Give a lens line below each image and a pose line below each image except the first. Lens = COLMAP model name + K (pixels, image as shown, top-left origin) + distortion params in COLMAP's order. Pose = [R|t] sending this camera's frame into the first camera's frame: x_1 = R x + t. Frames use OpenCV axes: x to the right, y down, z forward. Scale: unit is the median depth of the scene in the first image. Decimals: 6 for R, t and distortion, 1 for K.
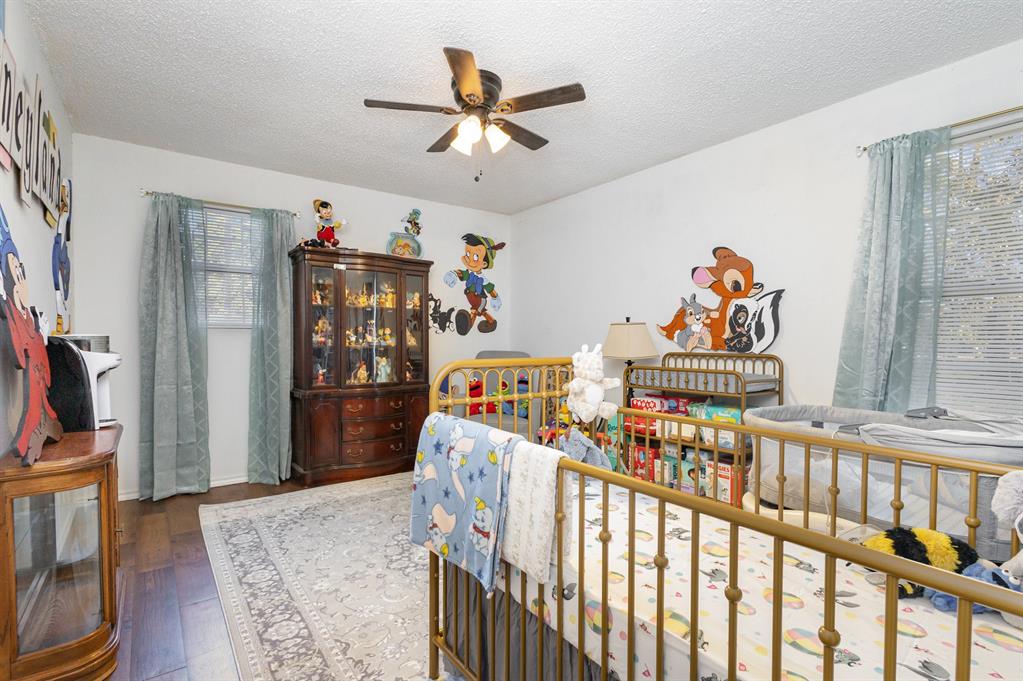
lens RADIAL K [[483.7, 0, 511.5], [0, 483.7, 350.7], [0, 0, 1]] dist [0.011788, -0.003890]
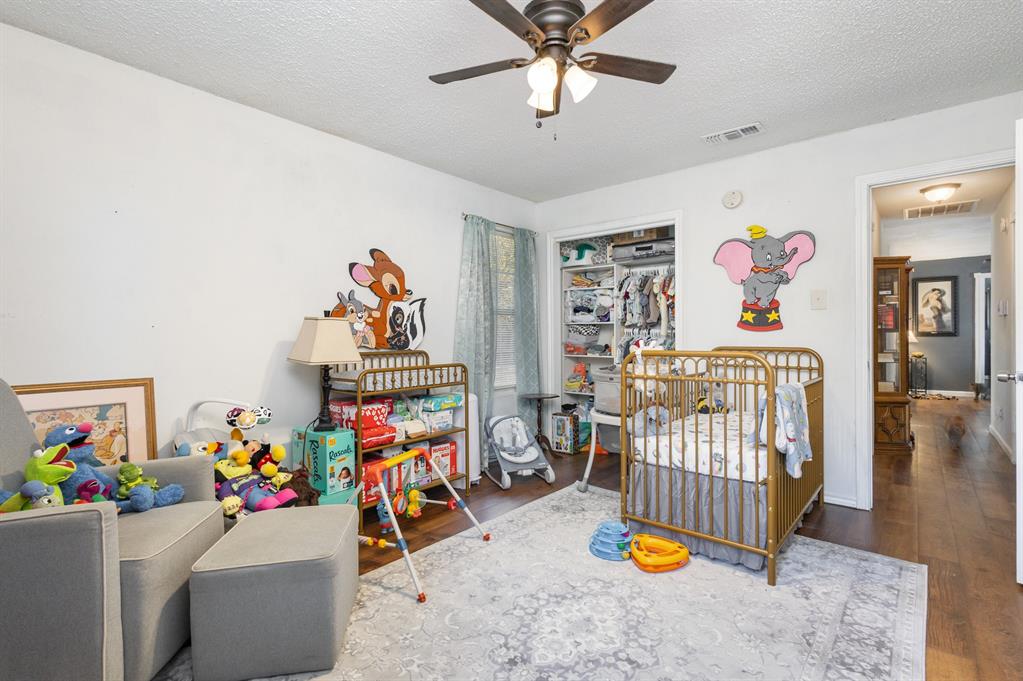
lens RADIAL K [[483.7, 0, 511.4], [0, 483.7, 336.4], [0, 0, 1]] dist [0.011788, -0.003890]
pose [[-0.226748, 0.000874, 0.973953, -0.661902], [0.031907, 0.999469, 0.006532, -0.026320], [-0.973431, 0.032557, -0.226656, 0.991213]]
